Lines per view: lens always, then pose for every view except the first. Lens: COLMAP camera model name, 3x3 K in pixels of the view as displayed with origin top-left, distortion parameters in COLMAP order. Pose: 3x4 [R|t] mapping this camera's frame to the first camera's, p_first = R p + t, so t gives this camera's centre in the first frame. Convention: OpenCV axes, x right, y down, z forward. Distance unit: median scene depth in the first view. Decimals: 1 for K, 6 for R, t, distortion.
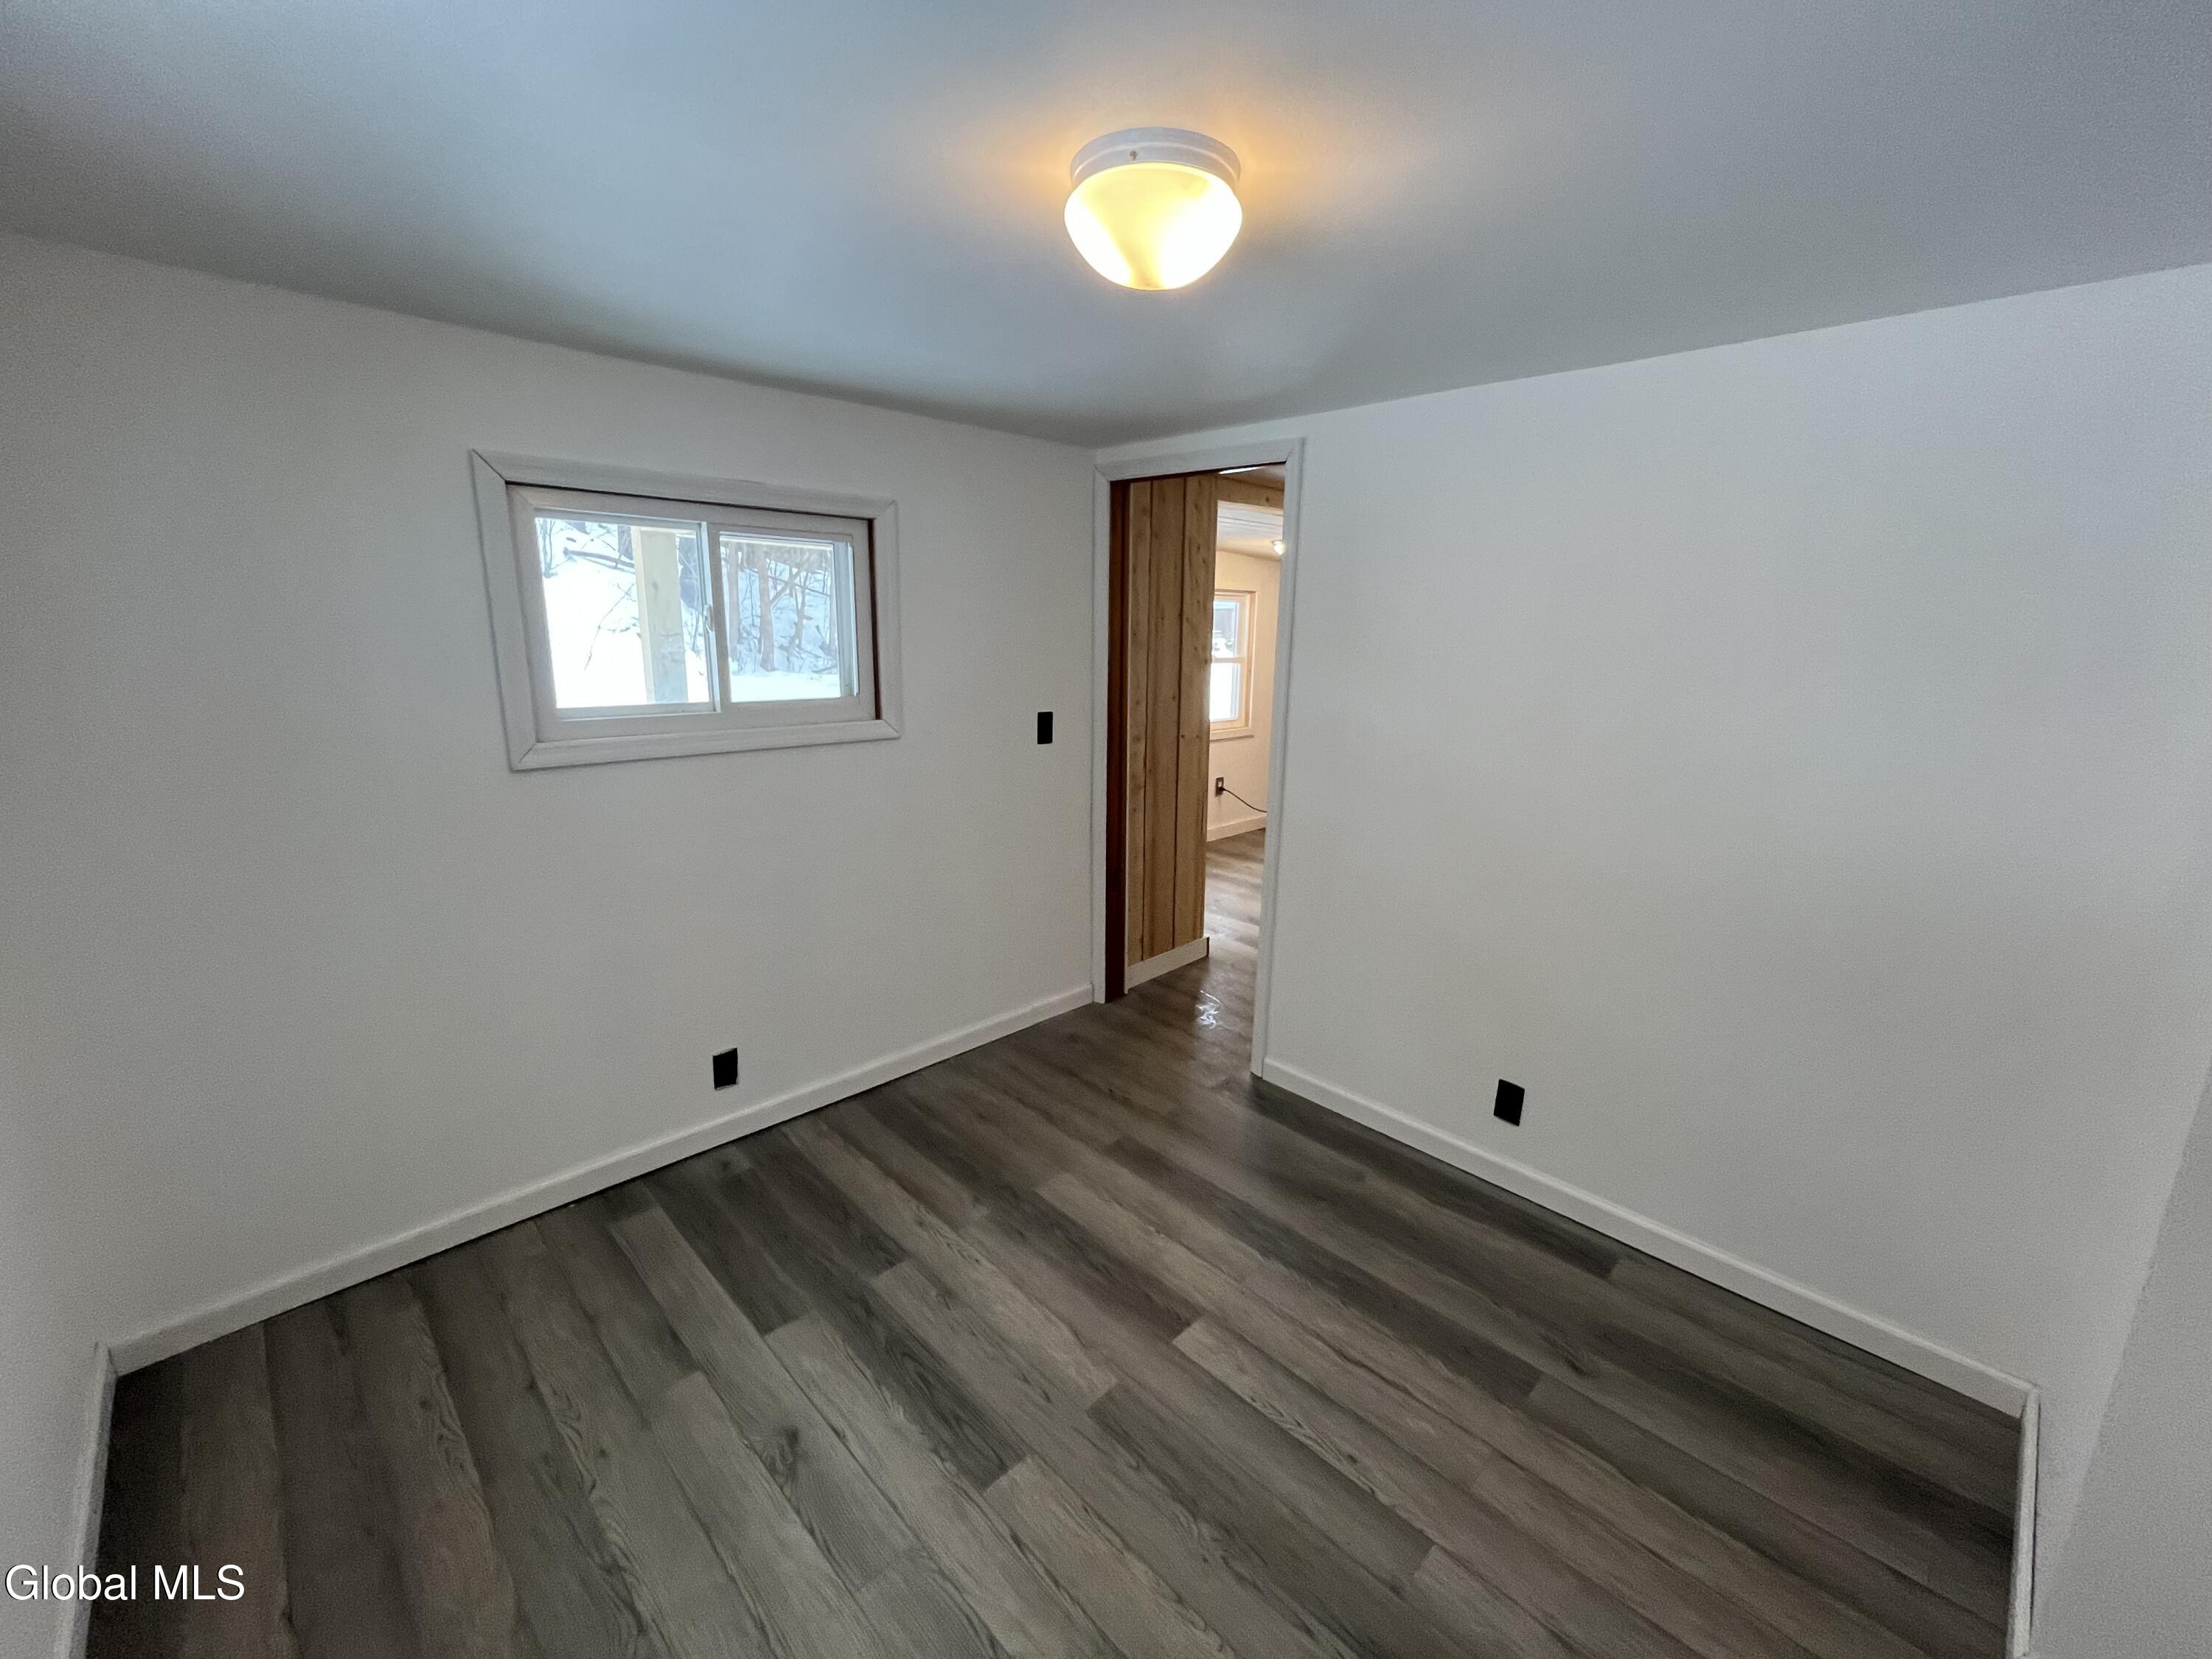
lens RADIAL K [[897.9, 0, 1112.9], [0, 897.9, 821.8], [0, 0, 1]] dist [-0.002535, 0.000120]
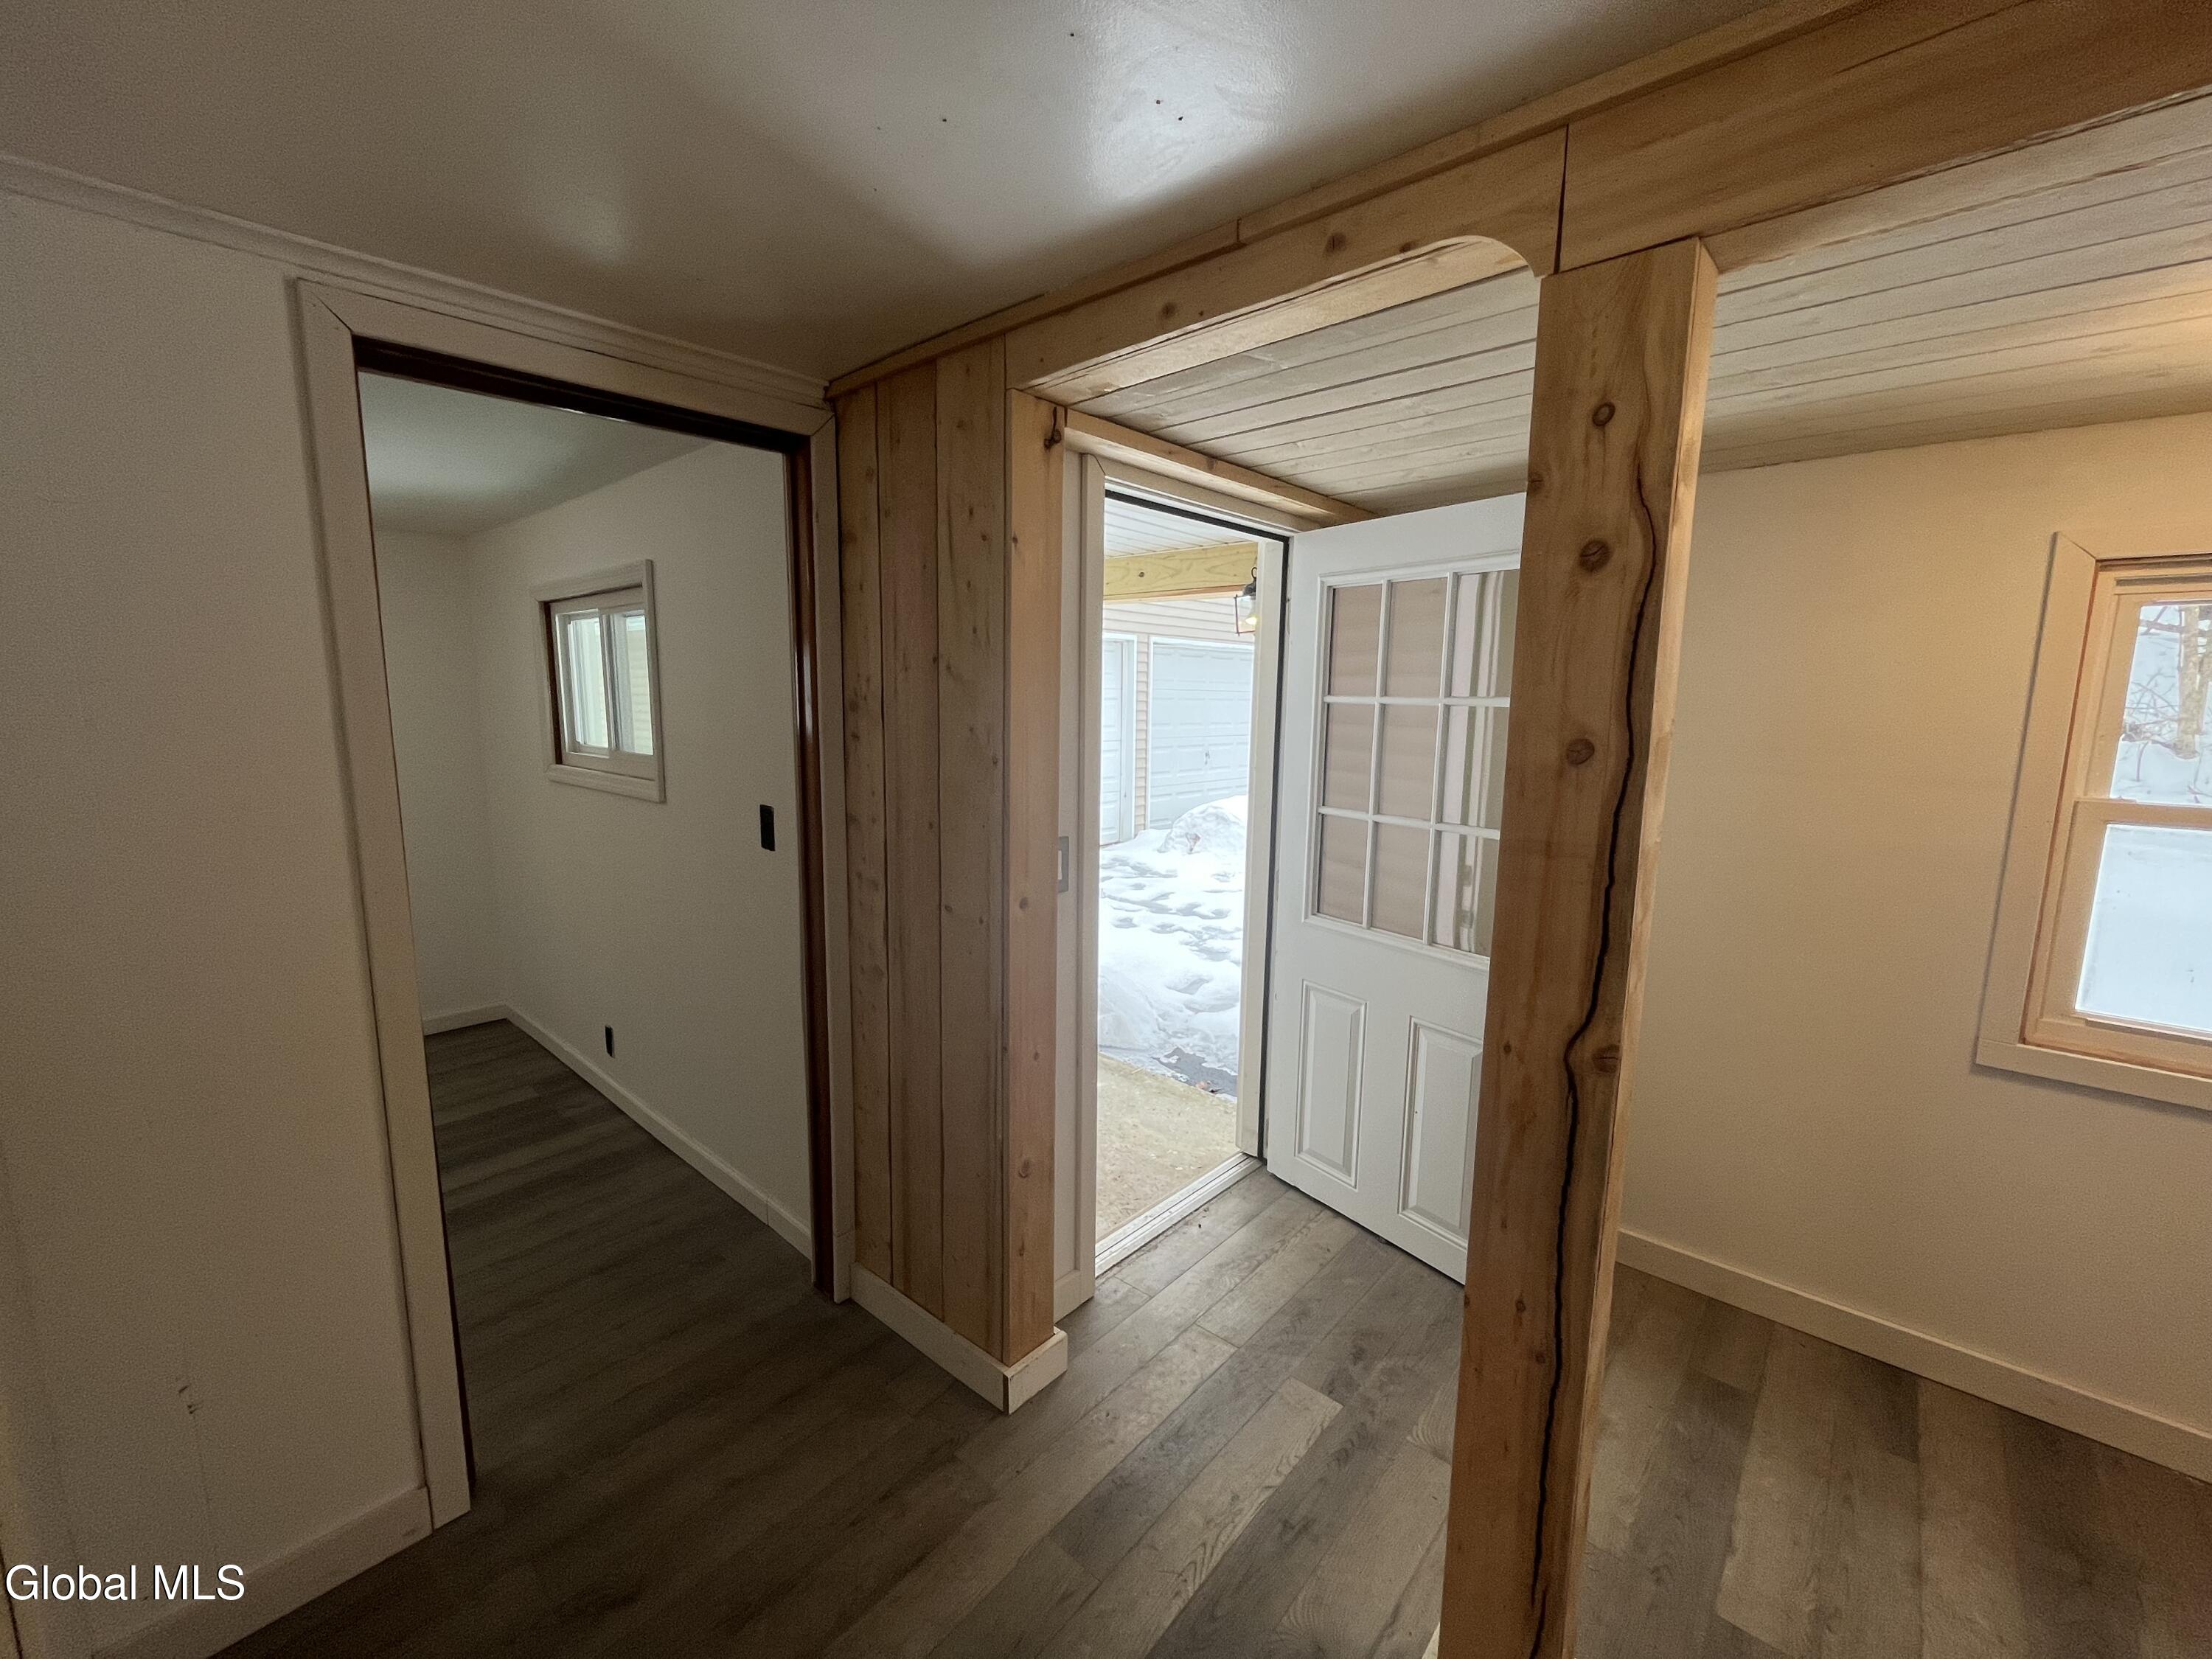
lens RADIAL K [[897.9, 0, 1115.3], [0, 897.9, 825.6], [0, 0, 1]] dist [-0.002535, 0.000120]
pose [[0.065225, 0.131987, -0.989103, 1.102616], [-0.222412, 0.968202, 0.114531, -0.424577], [0.972769, 0.212518, 0.092506, 2.053876]]
